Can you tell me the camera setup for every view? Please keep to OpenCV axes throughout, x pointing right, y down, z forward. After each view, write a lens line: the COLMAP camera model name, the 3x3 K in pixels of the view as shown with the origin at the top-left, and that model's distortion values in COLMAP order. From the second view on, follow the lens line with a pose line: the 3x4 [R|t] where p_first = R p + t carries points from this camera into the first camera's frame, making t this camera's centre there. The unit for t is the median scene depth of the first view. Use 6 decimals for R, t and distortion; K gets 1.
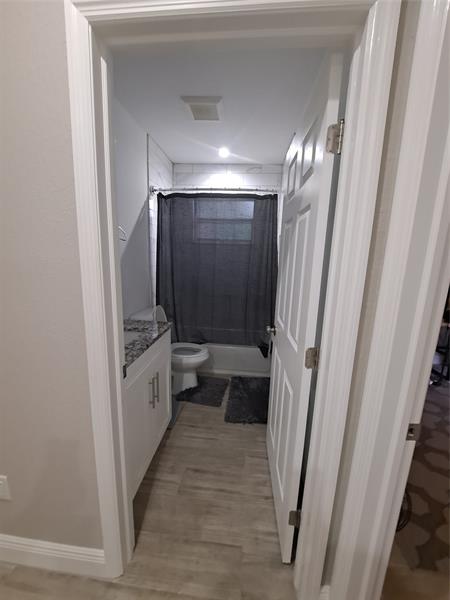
lens RADIAL K [[243.7, 0, 222.1], [0, 243.7, 297.3], [0, 0, 1]] dist [-0.010406, -0.000026]
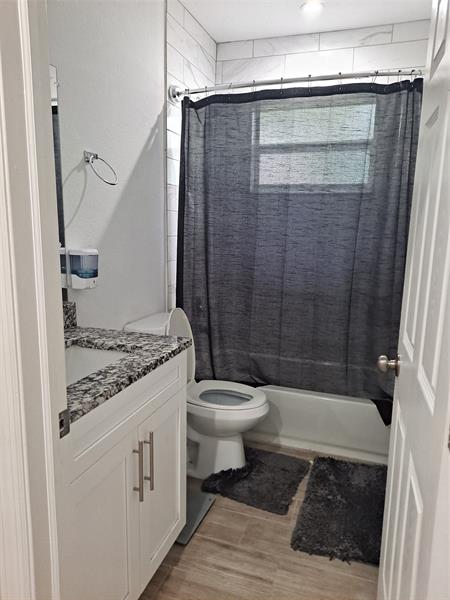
lens RADIAL K [[436.2, 0, 224.8], [0, 436.2, 303.5], [0, 0, 1]] dist [0.038705, -0.028180]
pose [[0.972624, 0.029252, -0.230537, 0.063381], [-0.030766, 0.999522, -0.002975, 0.023095], [0.230340, 0.009986, 0.973059, 0.086376]]
